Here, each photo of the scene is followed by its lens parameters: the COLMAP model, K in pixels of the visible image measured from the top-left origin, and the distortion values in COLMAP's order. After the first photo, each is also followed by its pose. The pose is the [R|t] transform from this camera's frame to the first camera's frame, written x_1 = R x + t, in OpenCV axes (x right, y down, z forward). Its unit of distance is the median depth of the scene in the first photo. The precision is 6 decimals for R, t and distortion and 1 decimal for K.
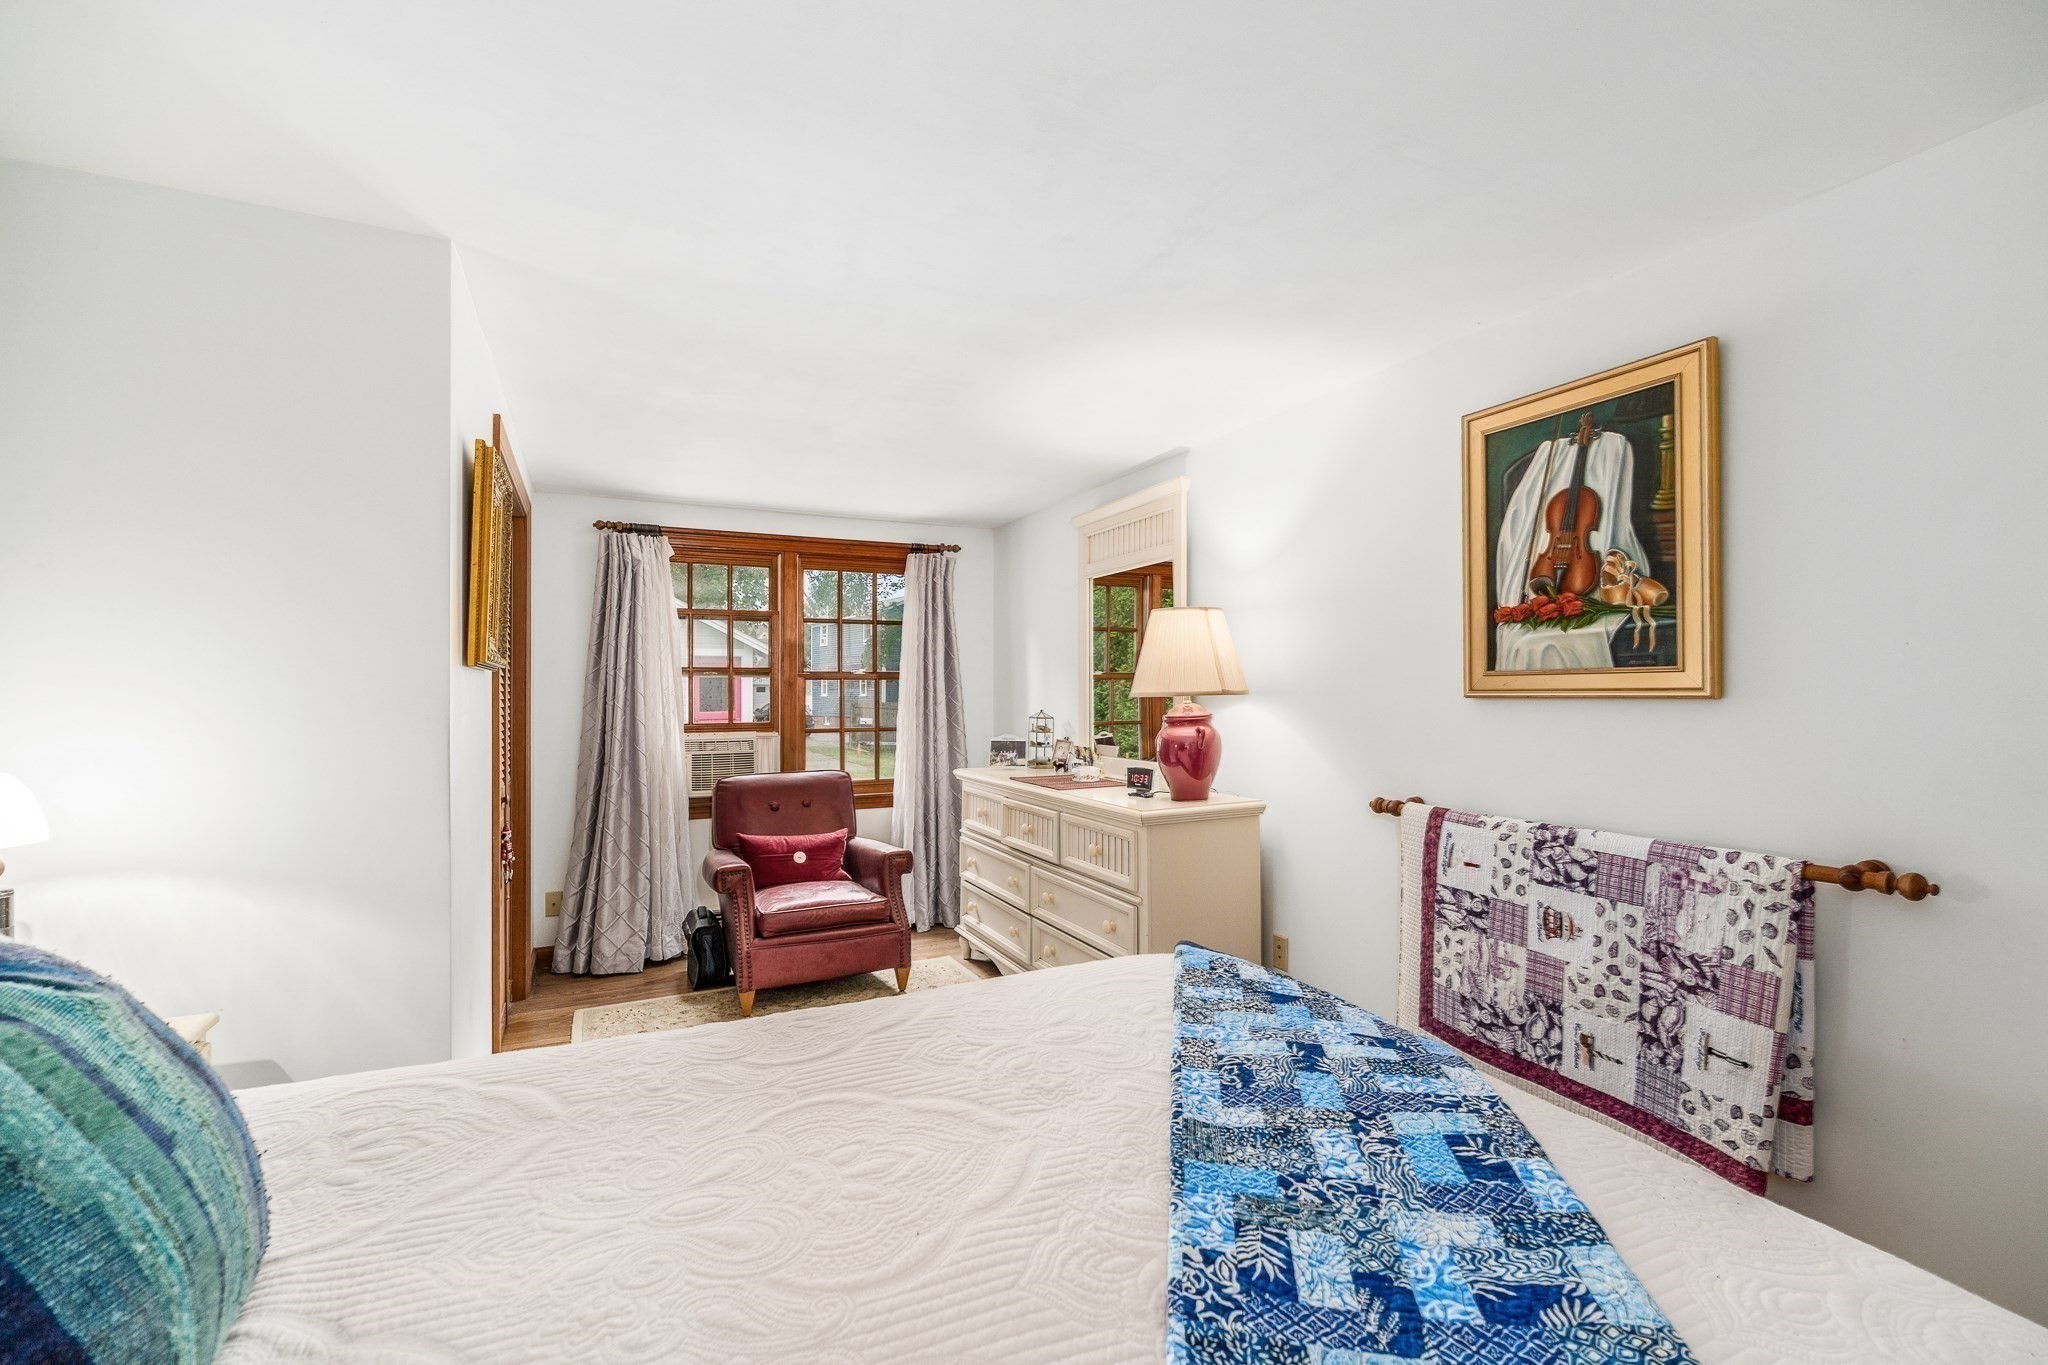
lens RADIAL K [[890.9, 0, 1033.3], [0, 890.9, 689.8], [0, 0, 1]] dist [-0.001837, -0.000013]
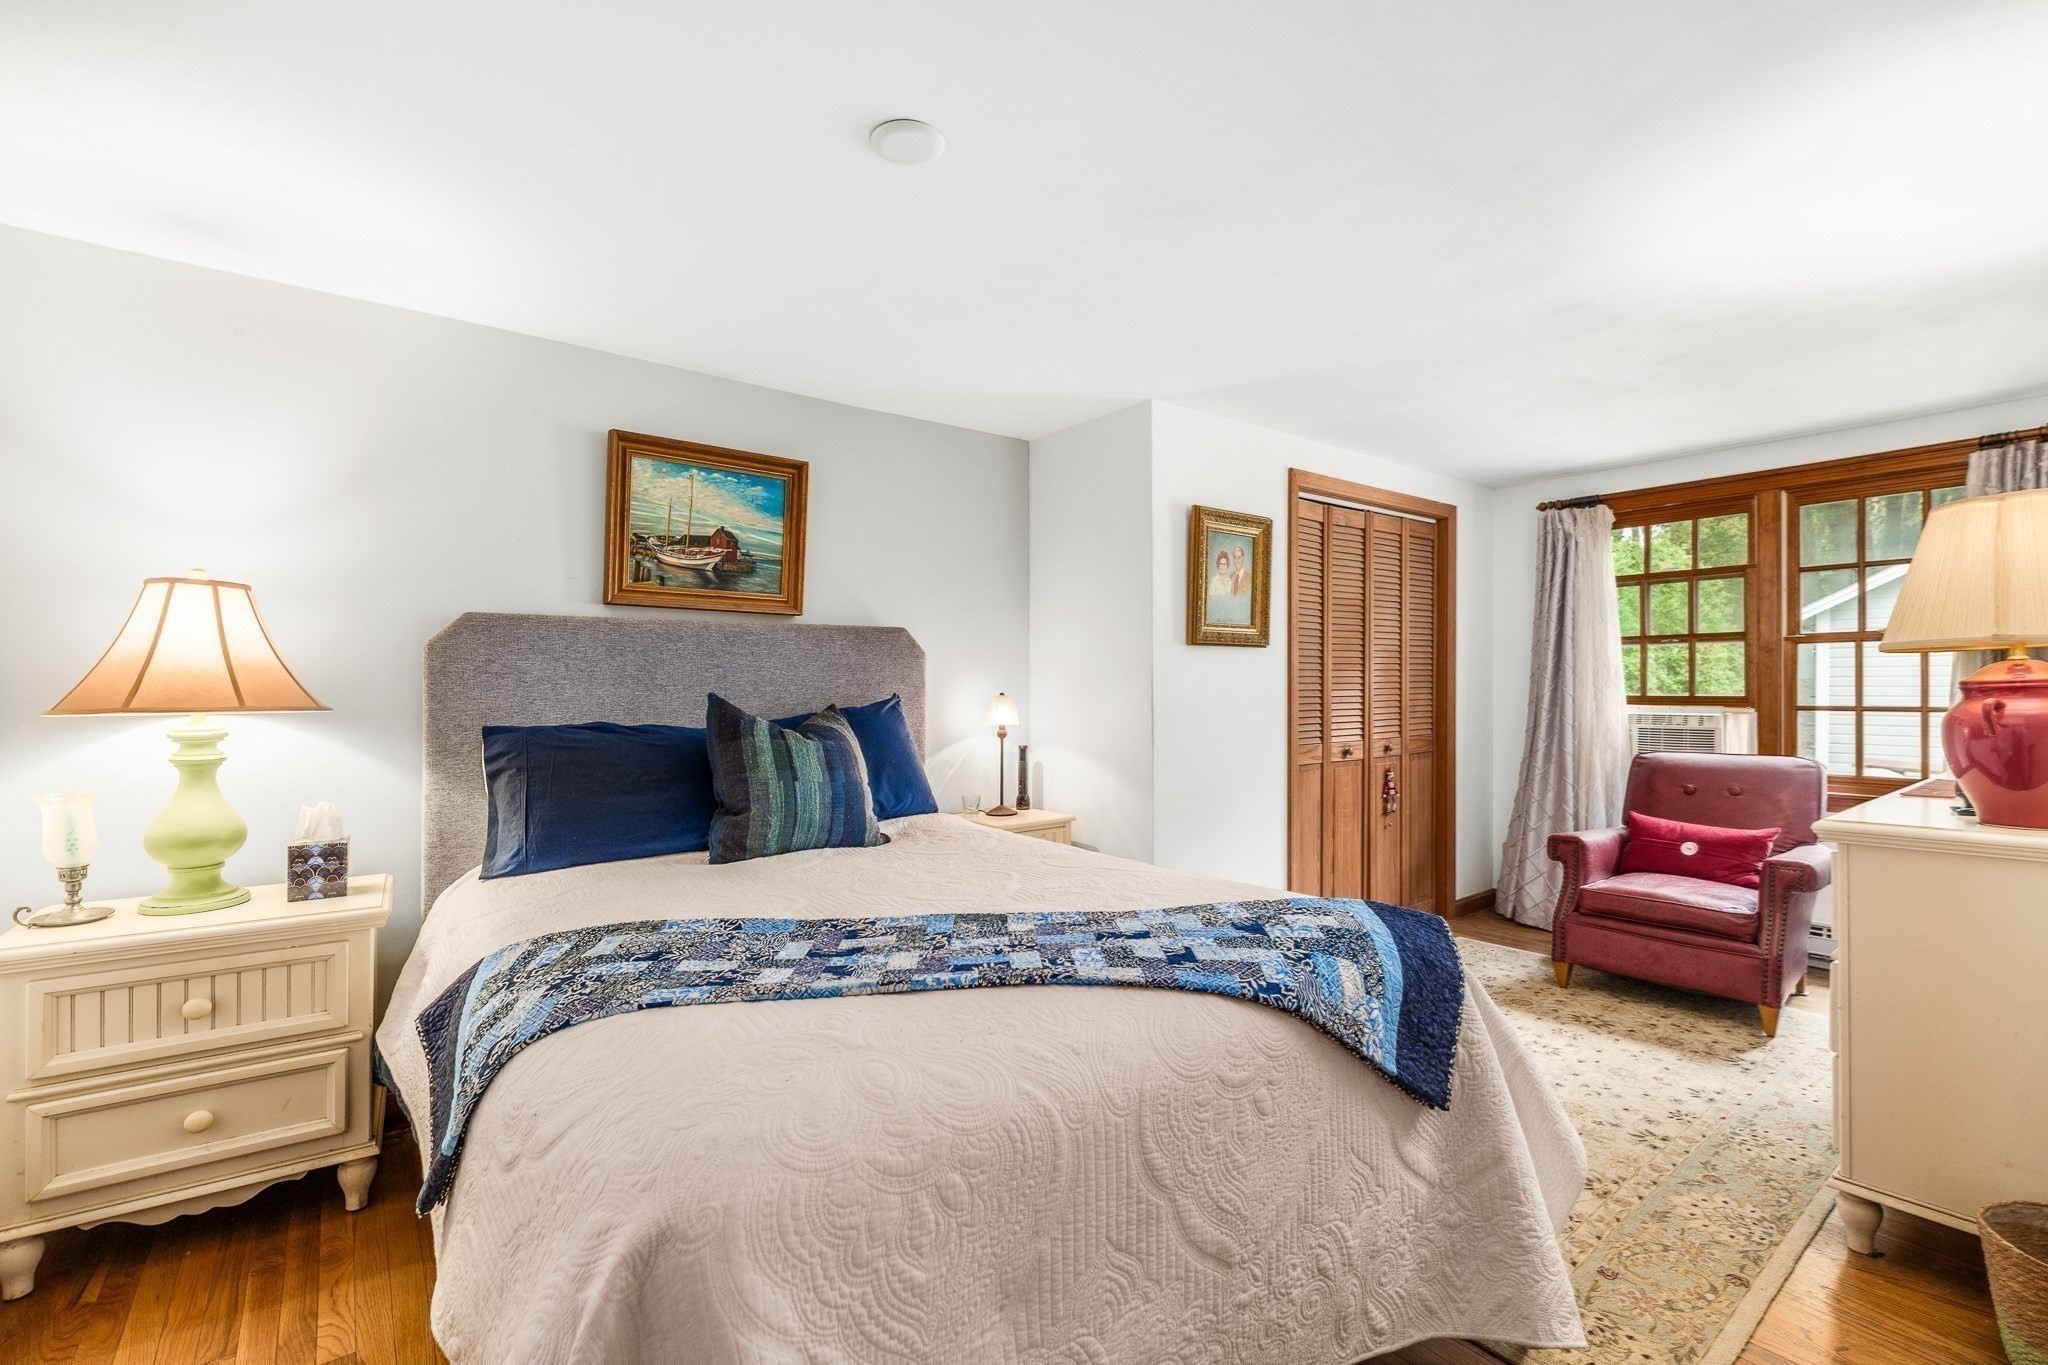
lens RADIAL K [[890.9, 0, 1028.9], [0, 890.9, 677.4], [0, 0, 1]] dist [-0.001837, -0.000013]
pose [[0.221641, -0.001938, -0.975126, 0.429158], [0.008963, 0.999960, 0.000050, 0.014006], [0.975087, -0.008751, 0.221649, 0.171295]]
